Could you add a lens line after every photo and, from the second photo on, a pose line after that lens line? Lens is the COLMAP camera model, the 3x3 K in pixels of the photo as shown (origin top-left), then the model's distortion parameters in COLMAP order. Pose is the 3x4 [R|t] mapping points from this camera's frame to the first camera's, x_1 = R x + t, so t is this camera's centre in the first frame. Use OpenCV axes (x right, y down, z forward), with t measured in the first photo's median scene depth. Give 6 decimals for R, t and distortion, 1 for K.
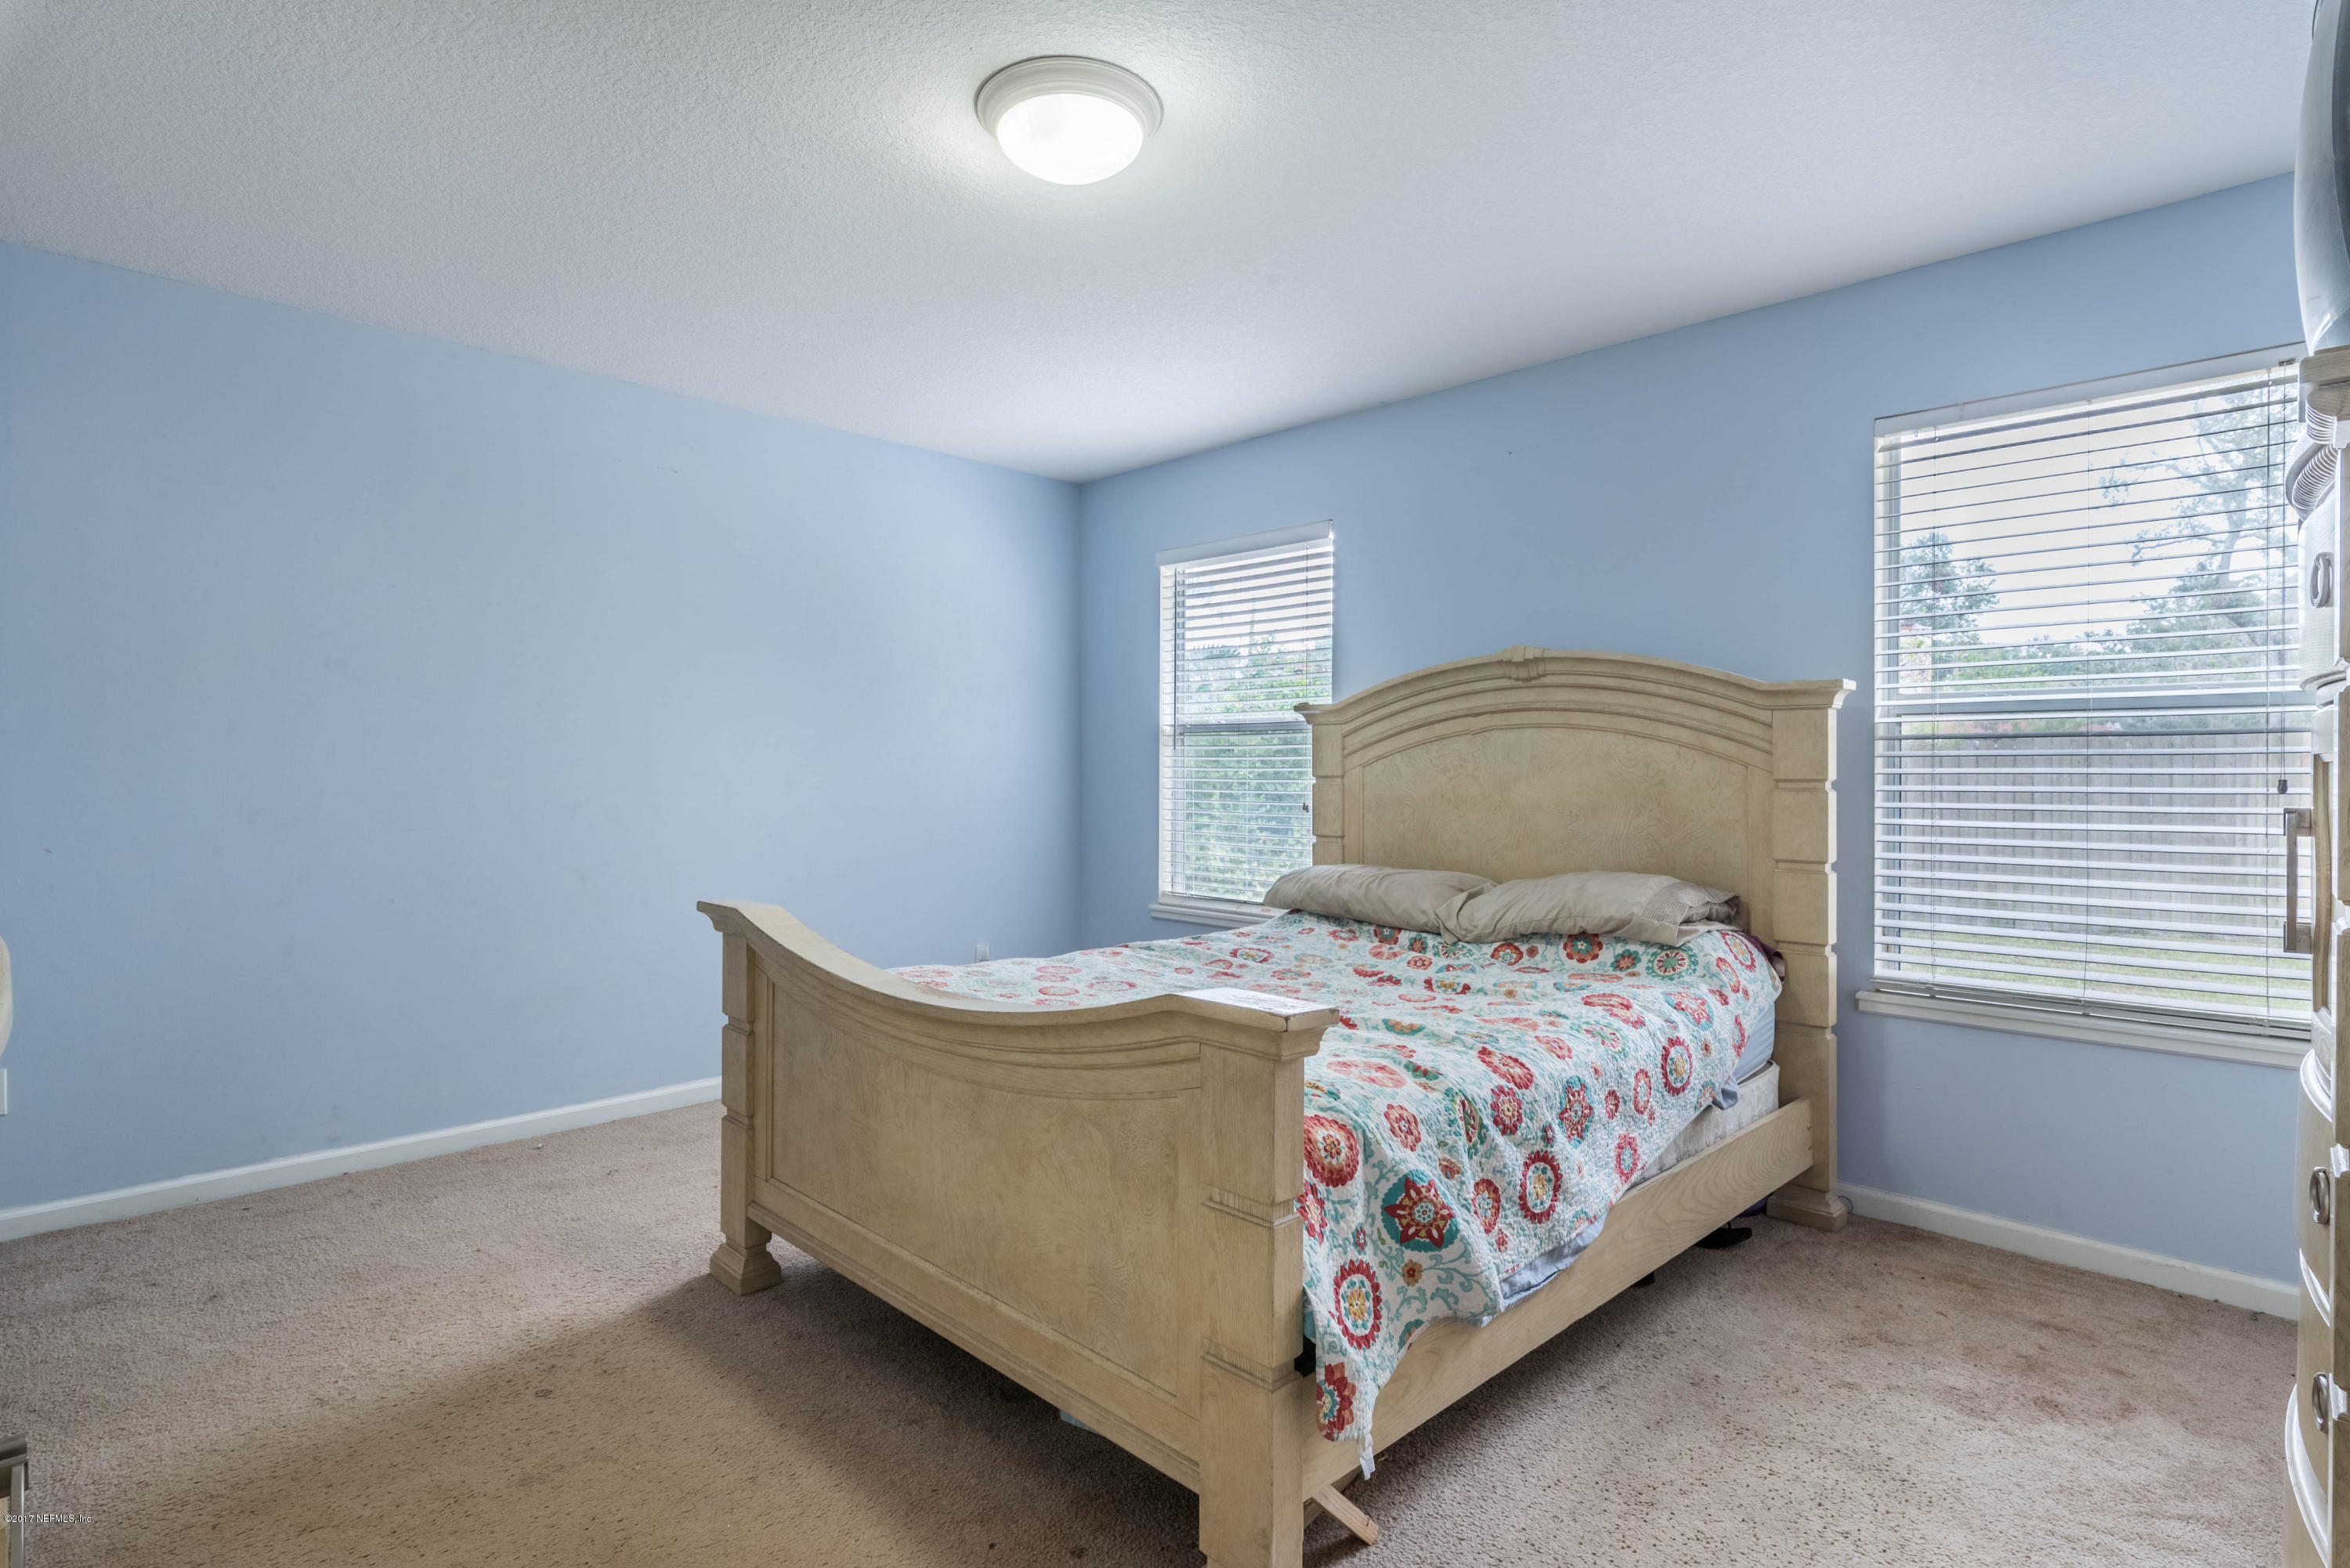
lens RADIAL K [[1195.3, 0, 1187.8], [0, 1195.3, 768.6], [0, 0, 1]] dist [0.002335, -0.000911]
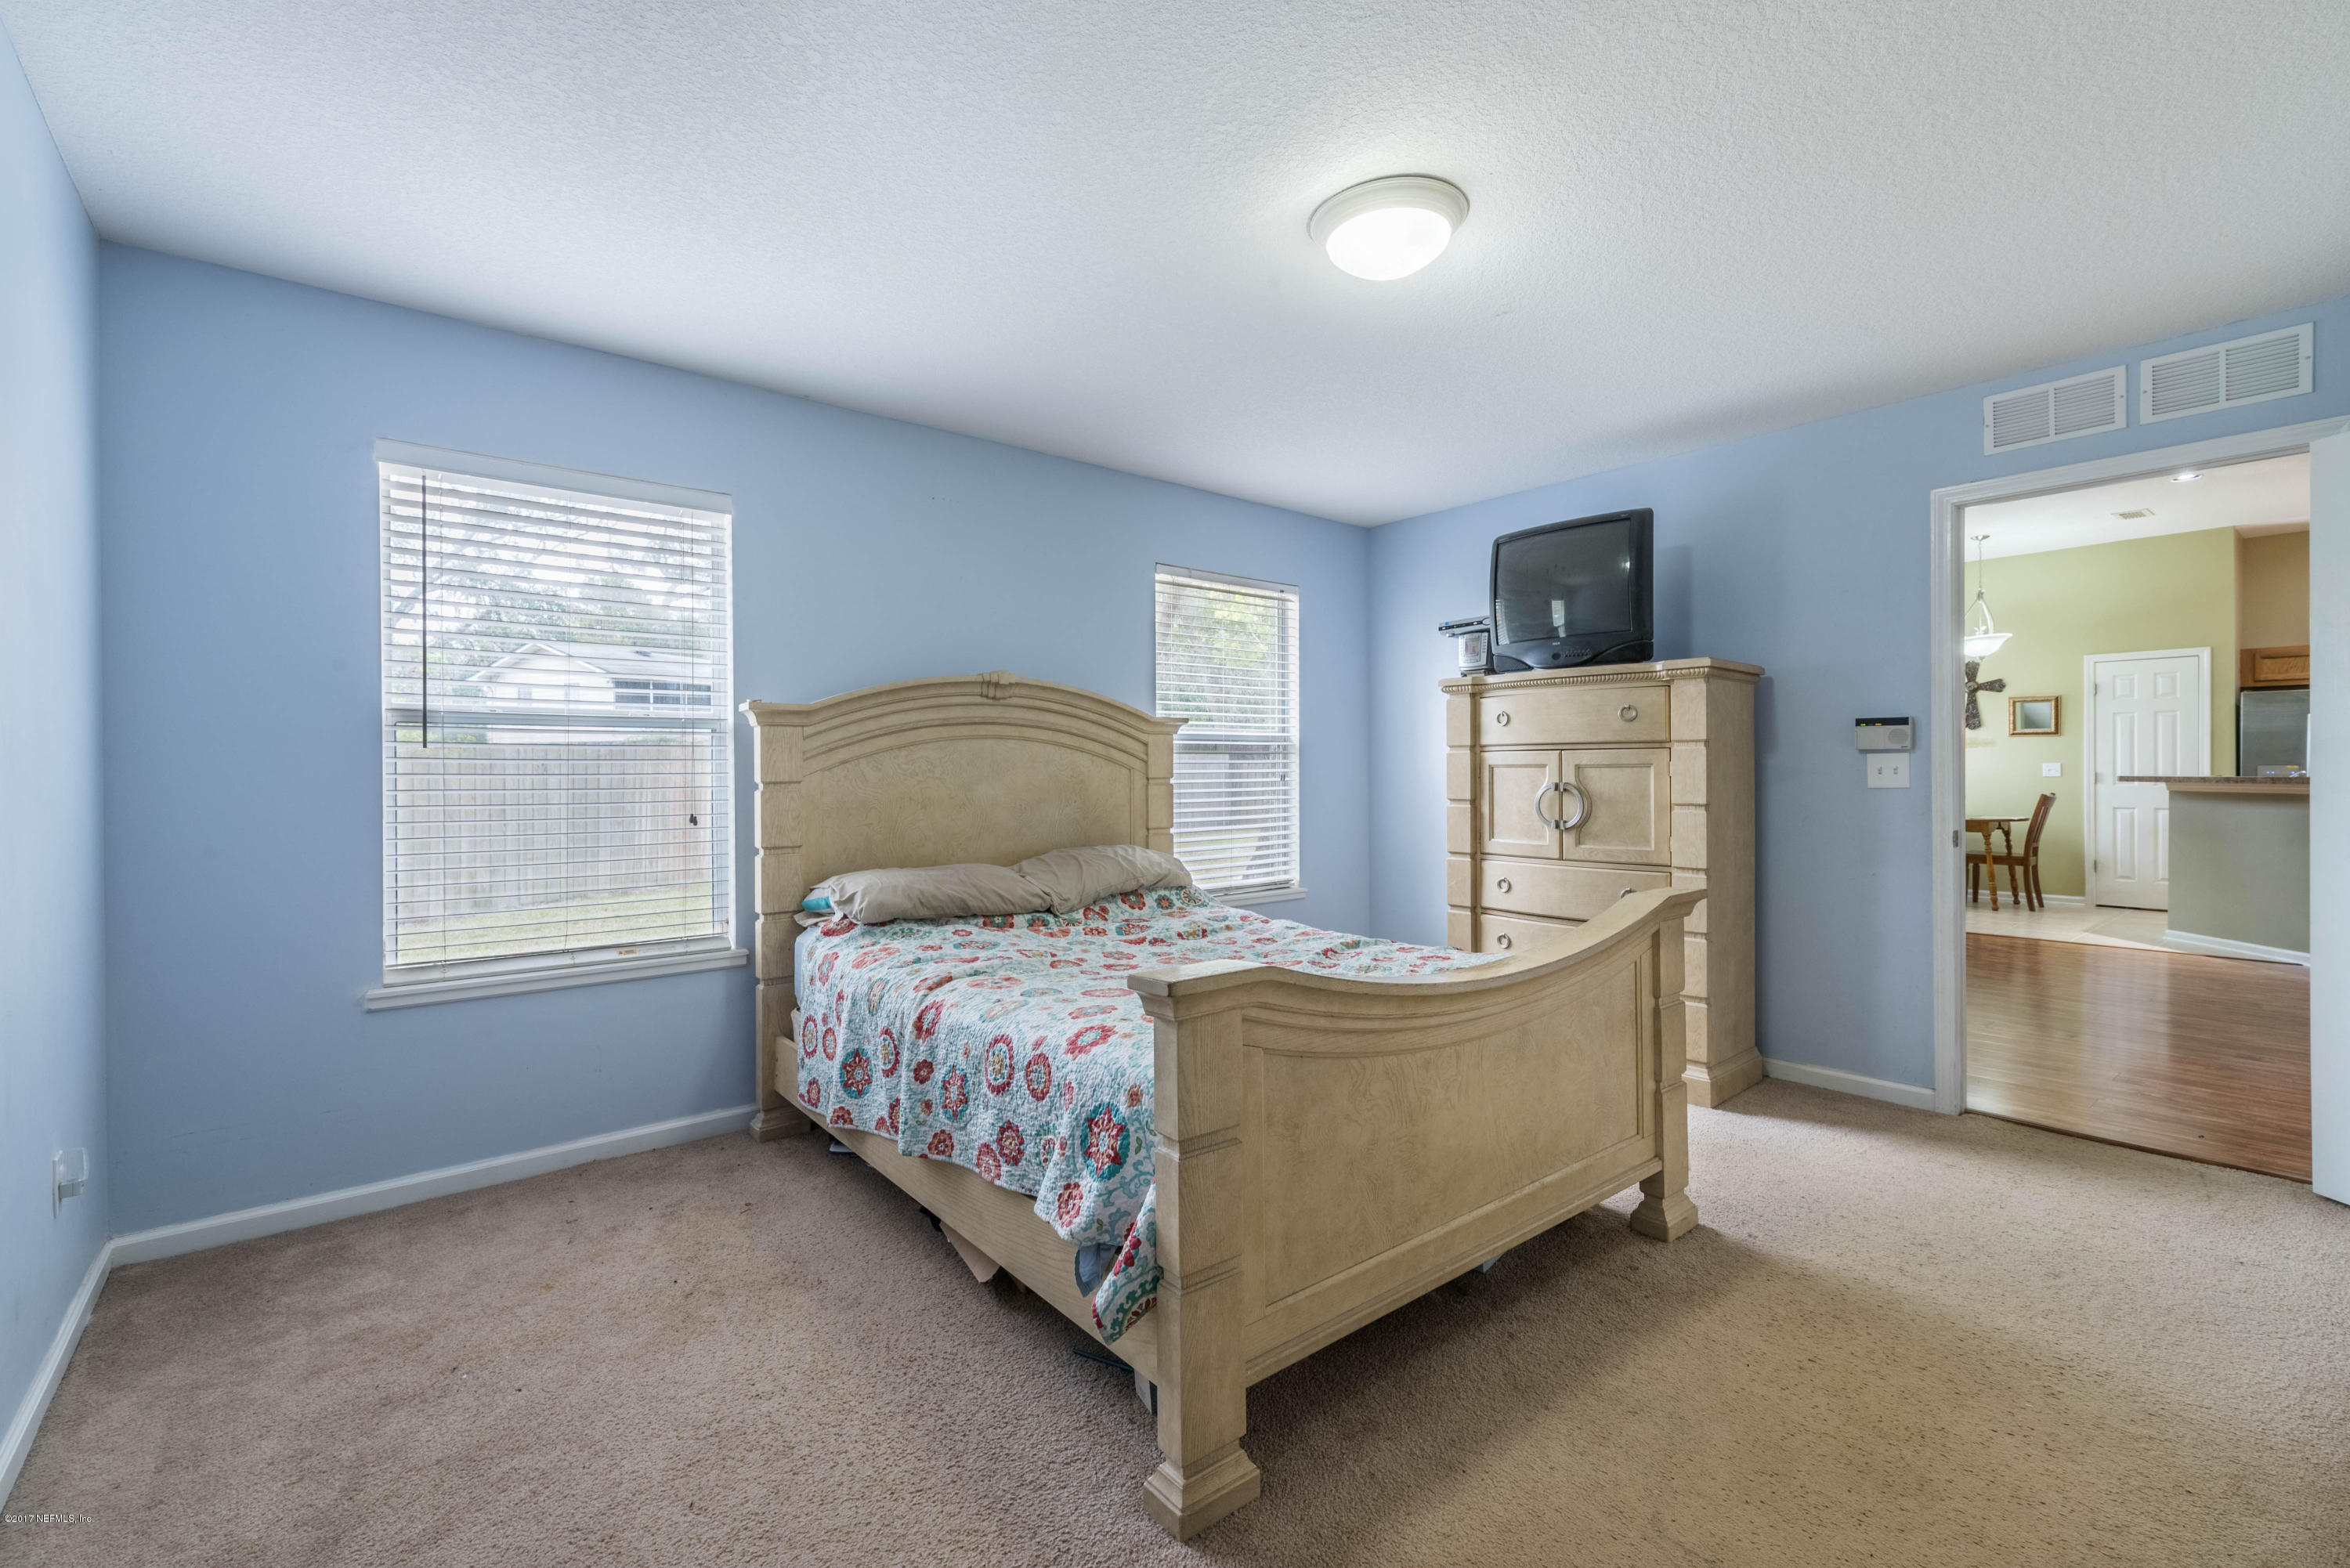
lens RADIAL K [[1007.9, 0, 1167.7], [0, 1007.9, 777.1], [0, 0, 1]] dist [0.002179, 0.000328]
pose [[0.096345, -0.007207, 0.995322, -0.746289], [0.006703, 0.999956, 0.006592, -0.000439], [-0.995325, 0.006037, 0.096389, 0.752171]]
